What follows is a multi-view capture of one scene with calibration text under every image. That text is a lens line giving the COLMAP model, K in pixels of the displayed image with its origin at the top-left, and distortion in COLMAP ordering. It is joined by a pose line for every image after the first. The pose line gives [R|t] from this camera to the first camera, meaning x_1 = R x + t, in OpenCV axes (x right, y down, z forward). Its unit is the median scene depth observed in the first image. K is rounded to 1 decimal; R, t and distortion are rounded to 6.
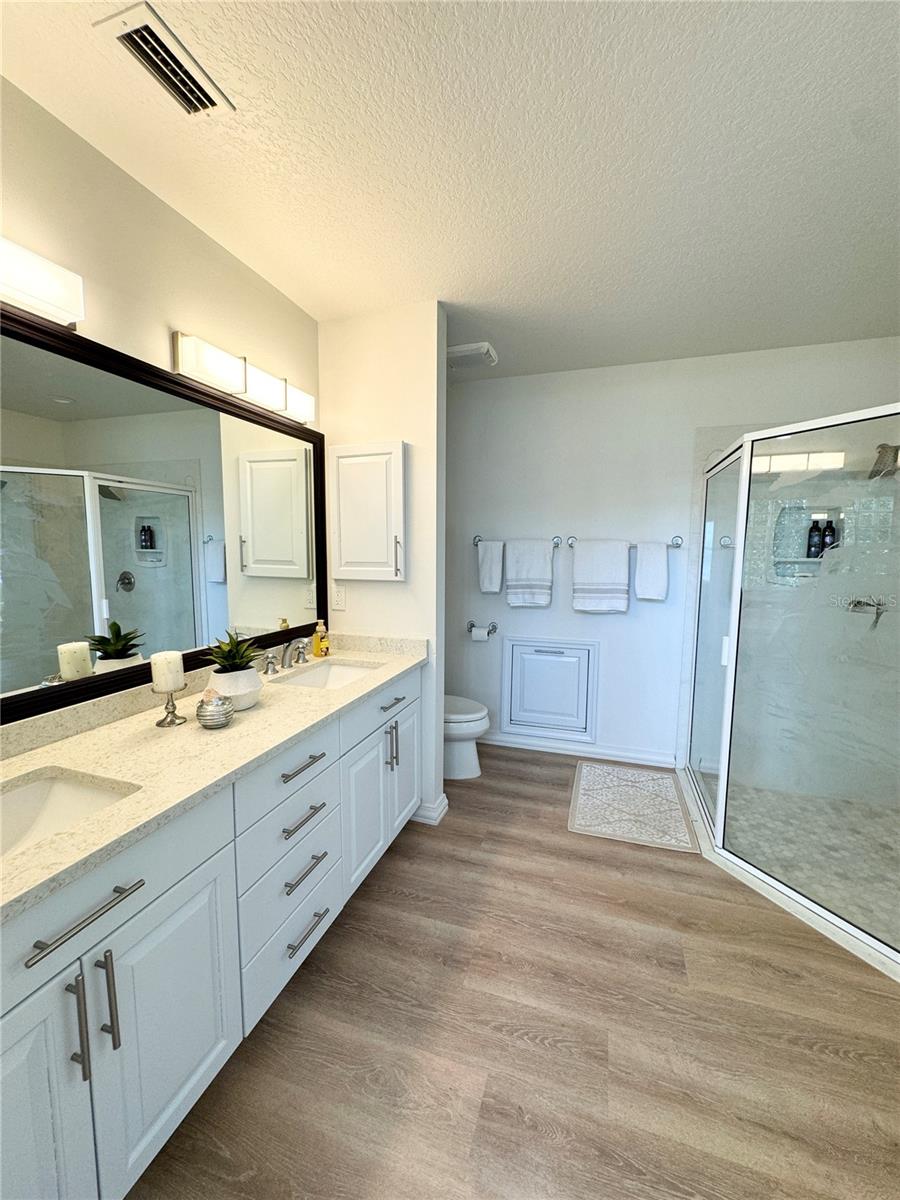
lens RADIAL K [[480.0, 0, 453.1], [0, 480.0, 600.6], [0, 0, 1]] dist [-0.000700, 0.000192]
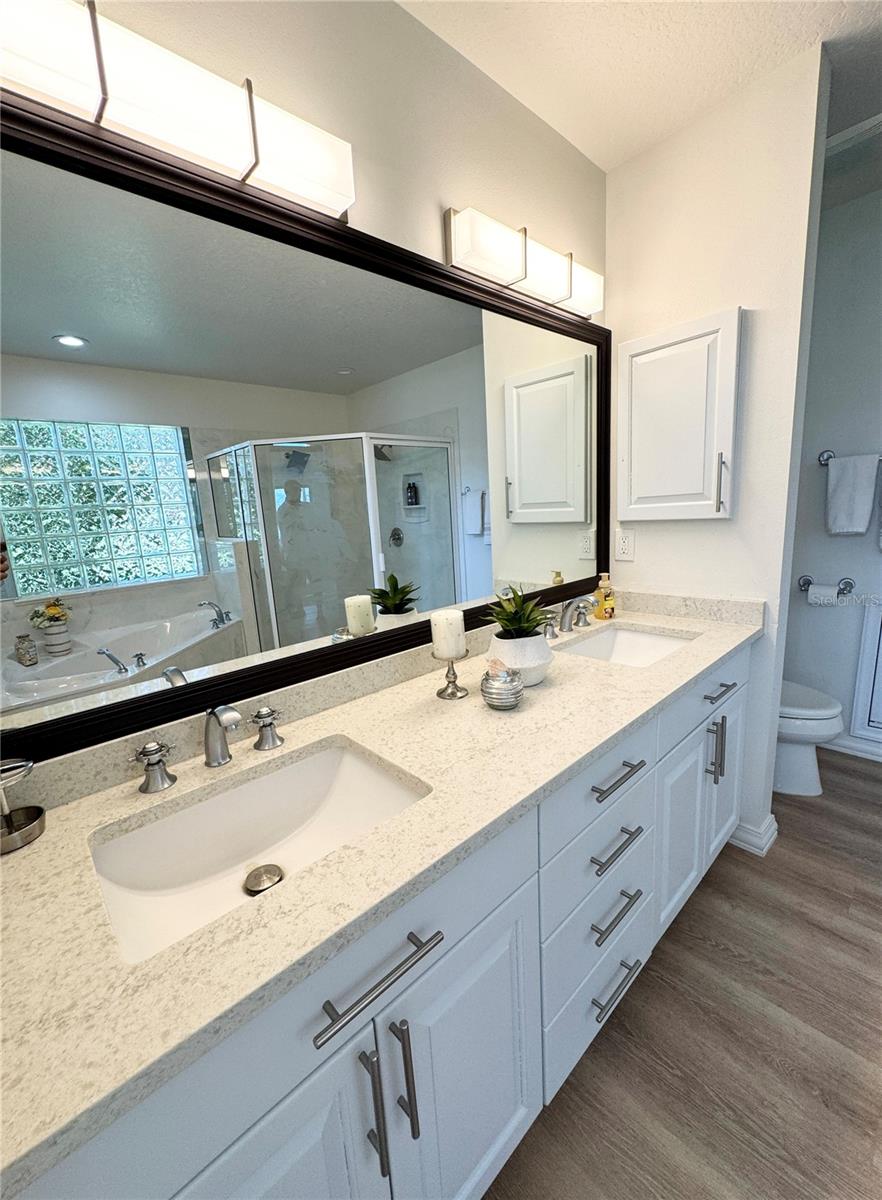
lens RADIAL K [[492.6, 0, 441.0], [0, 492.6, 600.0], [0, 0, 1]] dist [-0.000615, 0.000028]
pose [[0.874979, 0.030545, -0.483196, -0.151976], [0.014551, 0.995898, 0.089304, 0.009844], [0.483941, -0.085170, 0.870946, 0.199163]]
